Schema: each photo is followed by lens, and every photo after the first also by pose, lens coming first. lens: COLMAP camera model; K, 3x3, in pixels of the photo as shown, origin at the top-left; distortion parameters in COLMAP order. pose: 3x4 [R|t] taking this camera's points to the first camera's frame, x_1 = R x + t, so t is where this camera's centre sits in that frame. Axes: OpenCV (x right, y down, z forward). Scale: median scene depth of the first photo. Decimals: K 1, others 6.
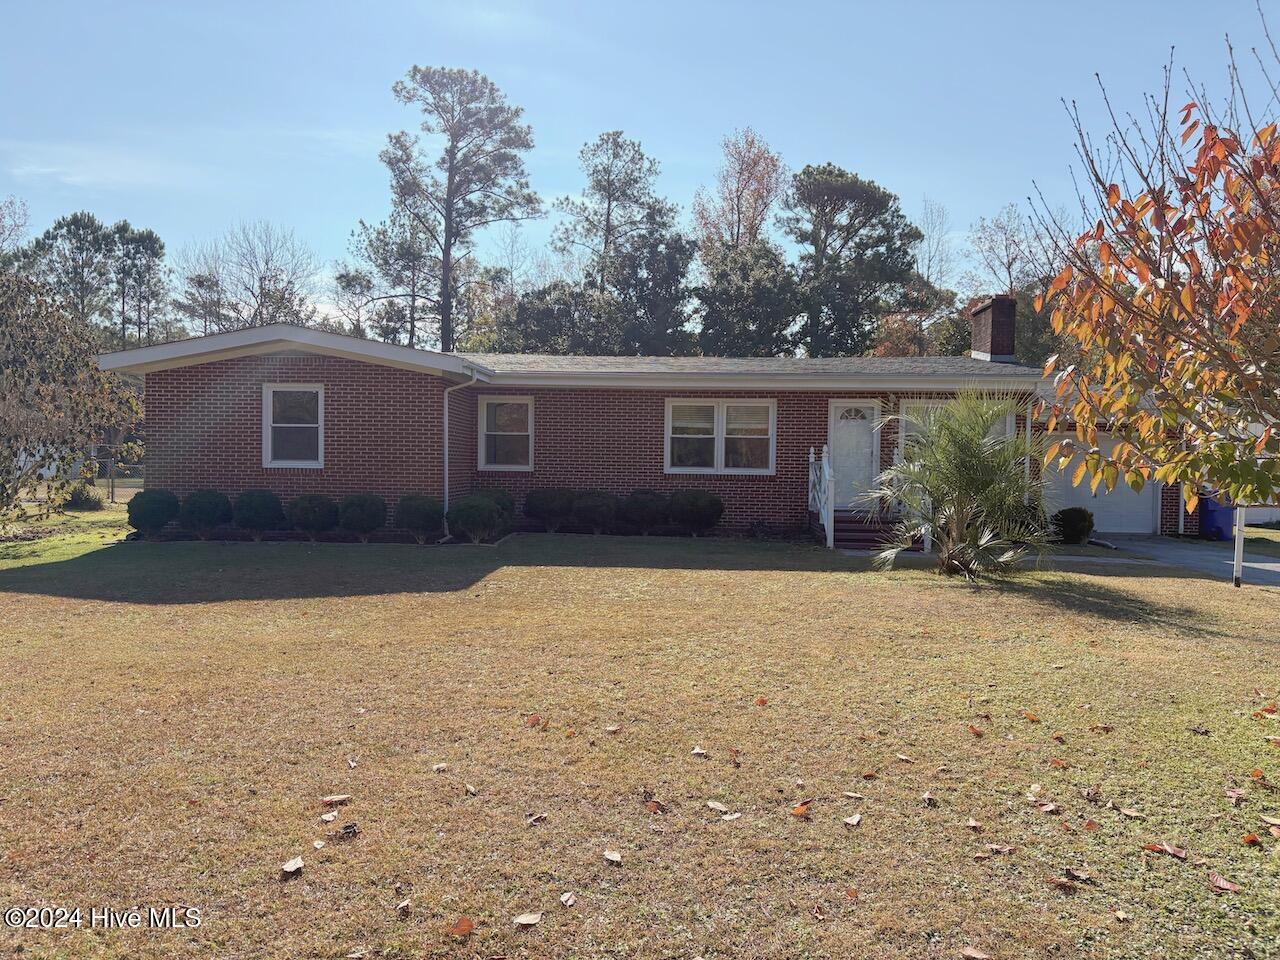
lens RADIAL K [[973.5, 0, 638.8], [0, 973.5, 481.7], [0, 0, 1]] dist [0.059434, -0.053705]
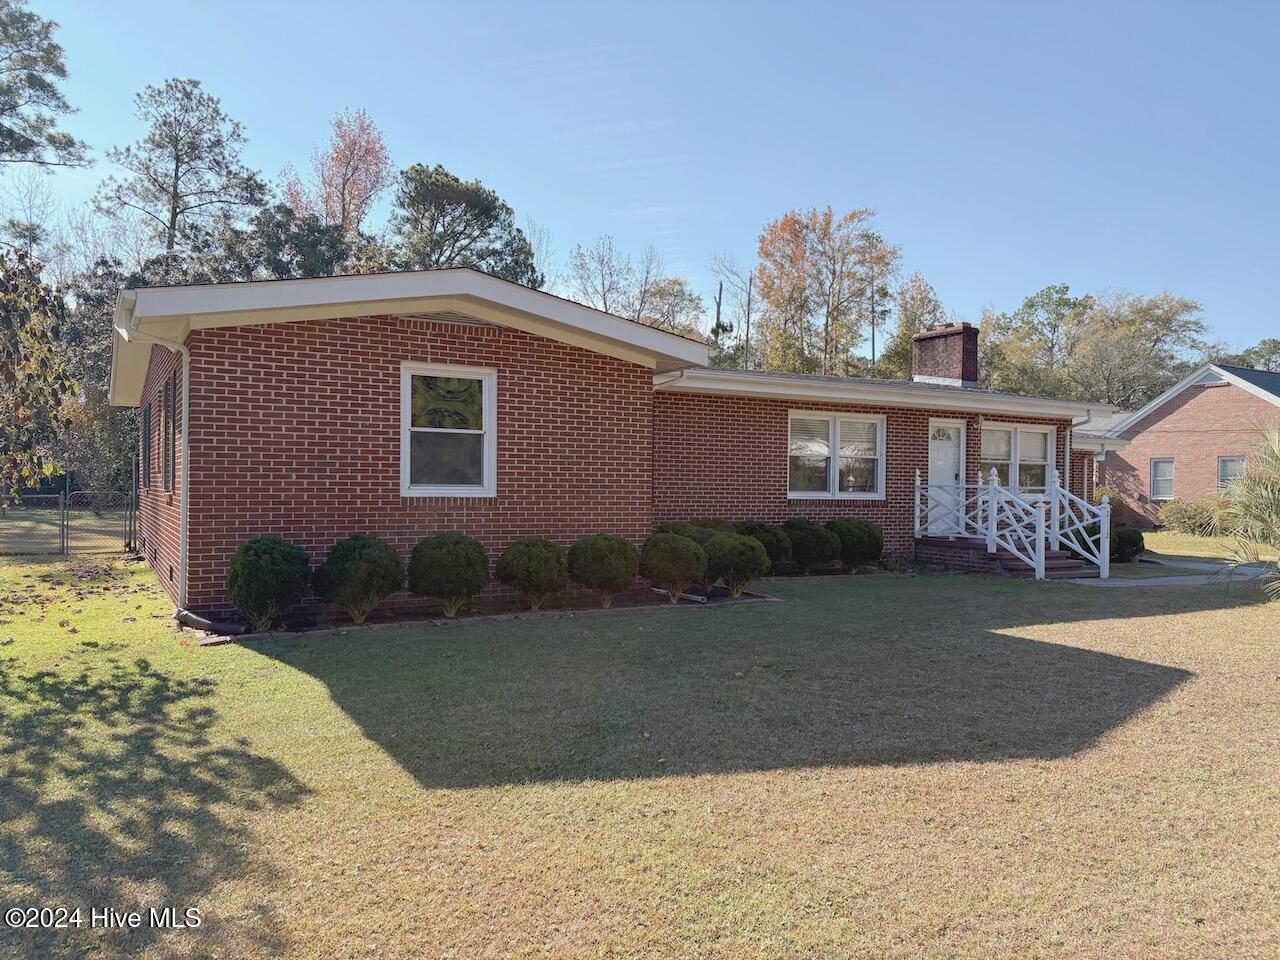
lens RADIAL K [[973.5, 0, 637.9], [0, 973.5, 475.2], [0, 0, 1]] dist [0.059434, -0.053705]
pose [[0.841142, 0.004117, 0.540799, -0.411319], [0.008717, 0.999738, -0.021170, -0.009472], [-0.540744, 0.022521, 0.840885, 0.277024]]
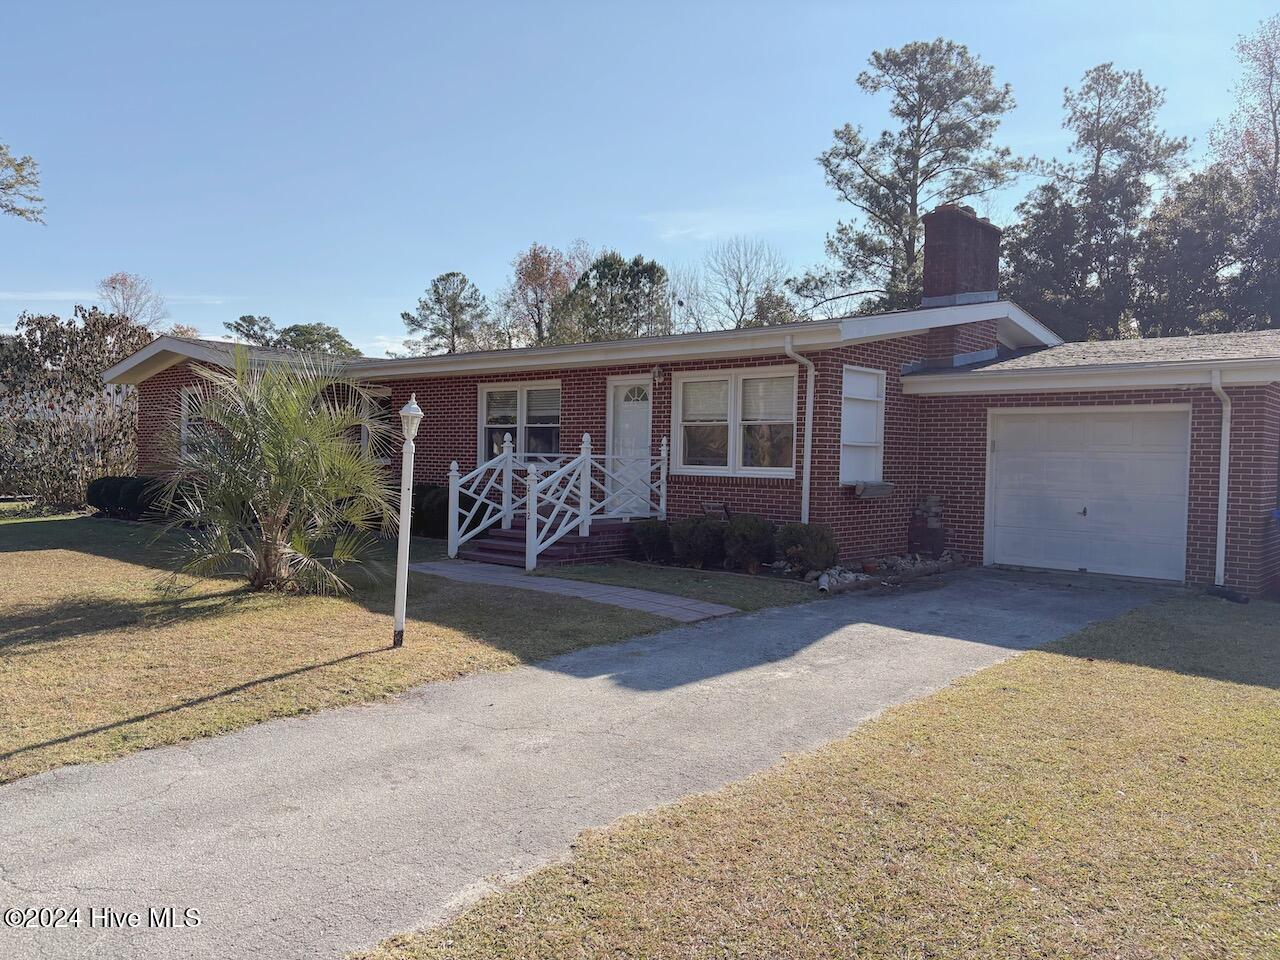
lens RADIAL K [[973.5, 0, 634.8], [0, 973.5, 487.6], [0, 0, 1]] dist [0.059434, -0.053705]
pose [[0.773128, 0.021941, -0.633870, 0.548680], [-0.022754, 0.999718, 0.006853, 0.000713], [0.633842, 0.009125, 0.773409, 0.299099]]
